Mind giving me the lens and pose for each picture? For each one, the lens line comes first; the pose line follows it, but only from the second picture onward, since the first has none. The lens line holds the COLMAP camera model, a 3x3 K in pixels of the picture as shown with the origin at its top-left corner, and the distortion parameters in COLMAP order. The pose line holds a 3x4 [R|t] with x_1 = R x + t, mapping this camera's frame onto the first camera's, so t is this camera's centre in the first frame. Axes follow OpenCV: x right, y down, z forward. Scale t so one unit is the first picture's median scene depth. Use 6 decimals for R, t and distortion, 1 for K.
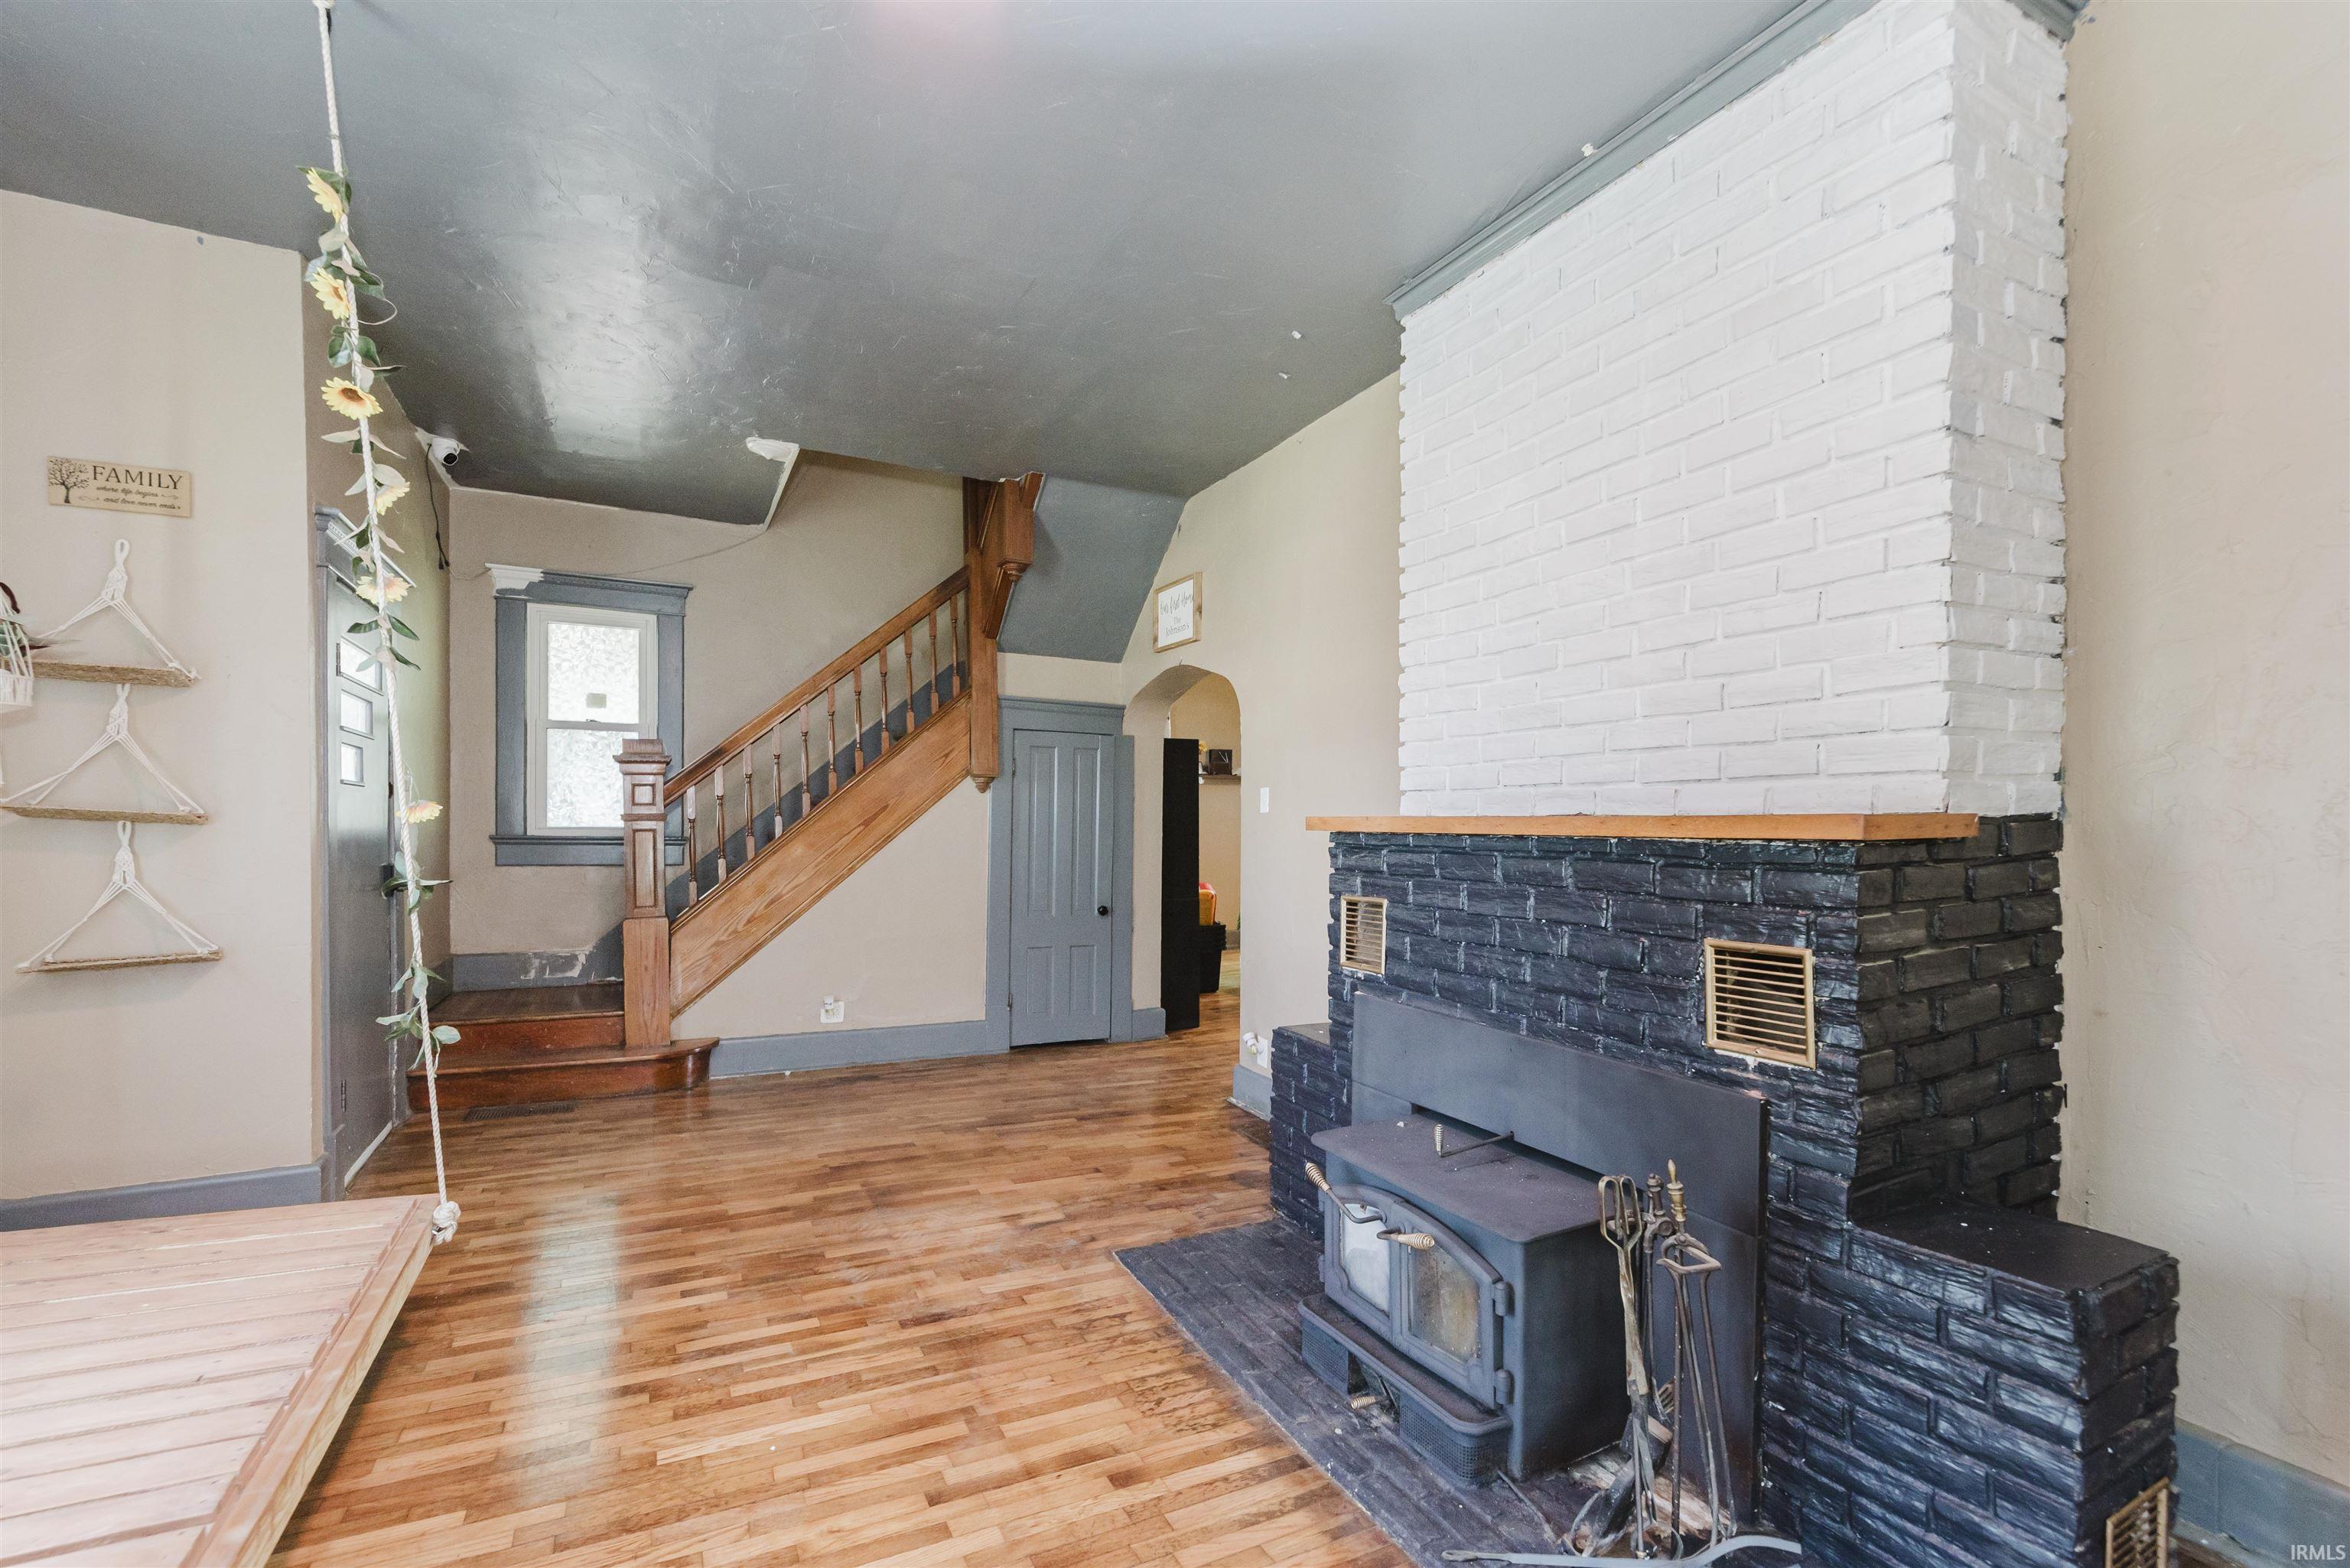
lens RADIAL K [[1053.3, 0, 1212.7], [0, 1053.3, 819.6], [0, 0, 1]] dist [0.007916, -0.000018]
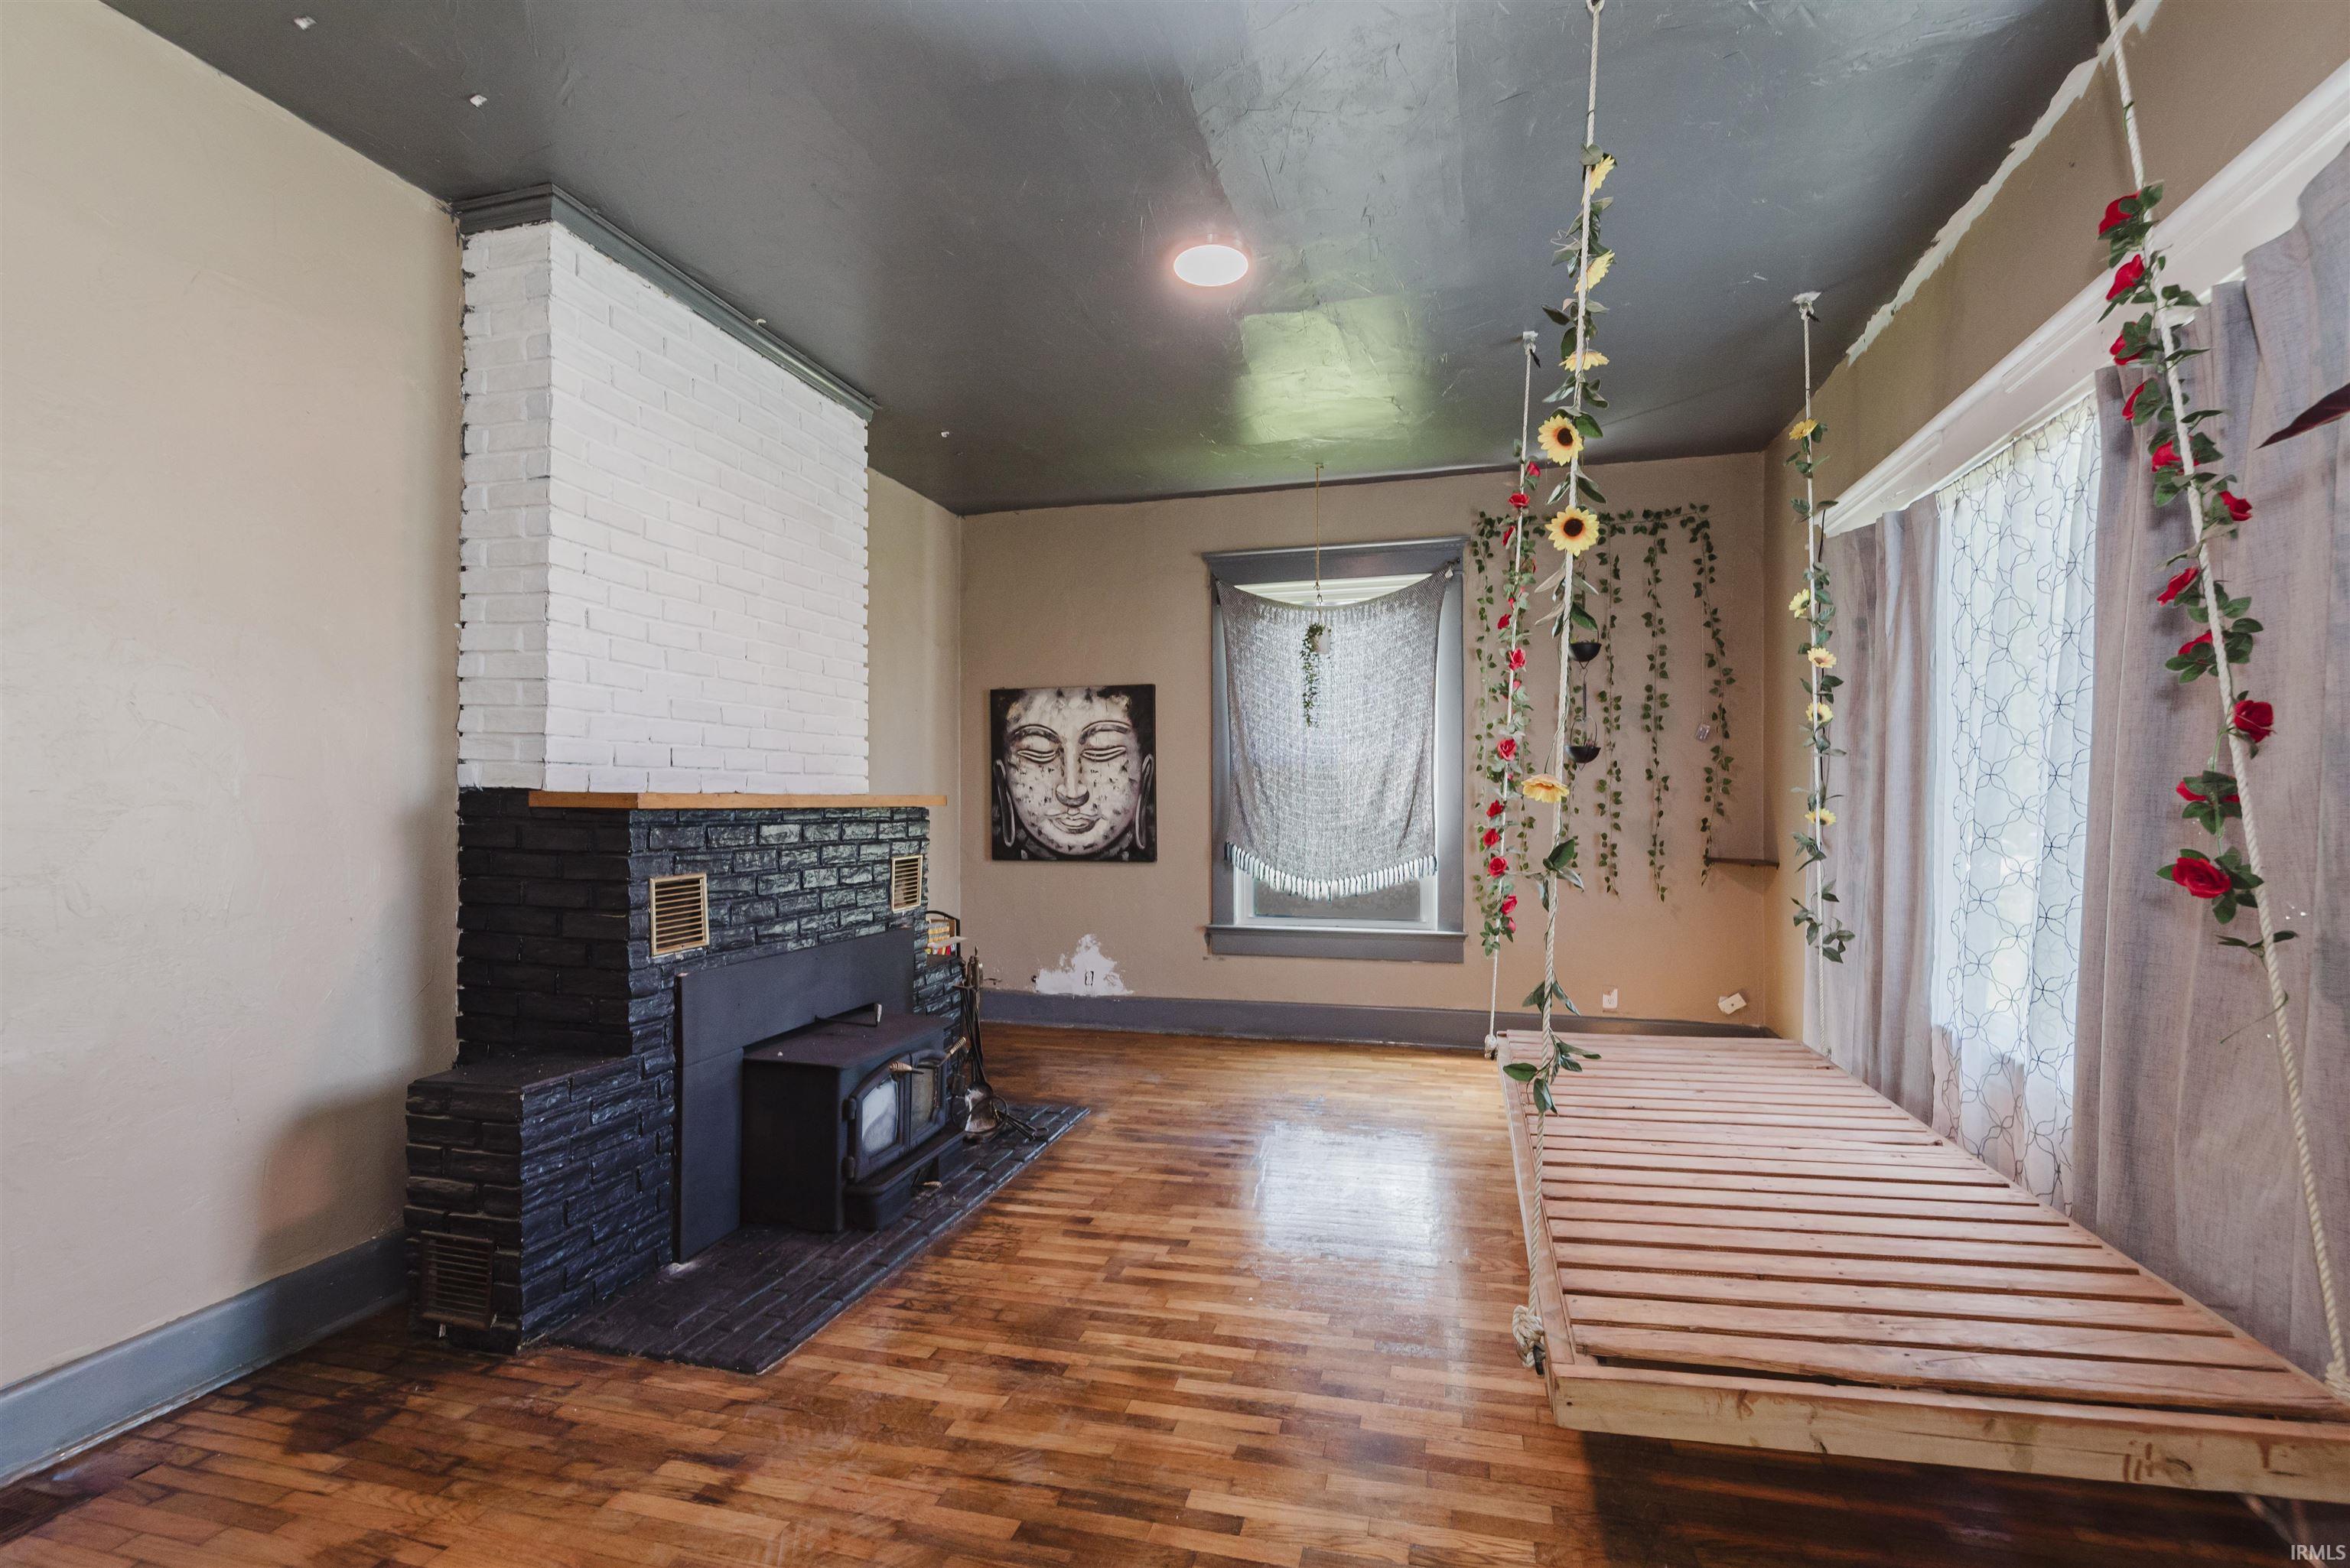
lens RADIAL K [[1053.3, 0, 1183.2], [0, 1053.3, 801.1], [0, 0, 1]] dist [0.007916, -0.000018]
pose [[-0.733348, -0.006111, 0.679826, -0.990929], [-0.008099, 0.999967, 0.000253, 0.001041], [-0.679805, -0.005320, -0.733373, 1.623808]]
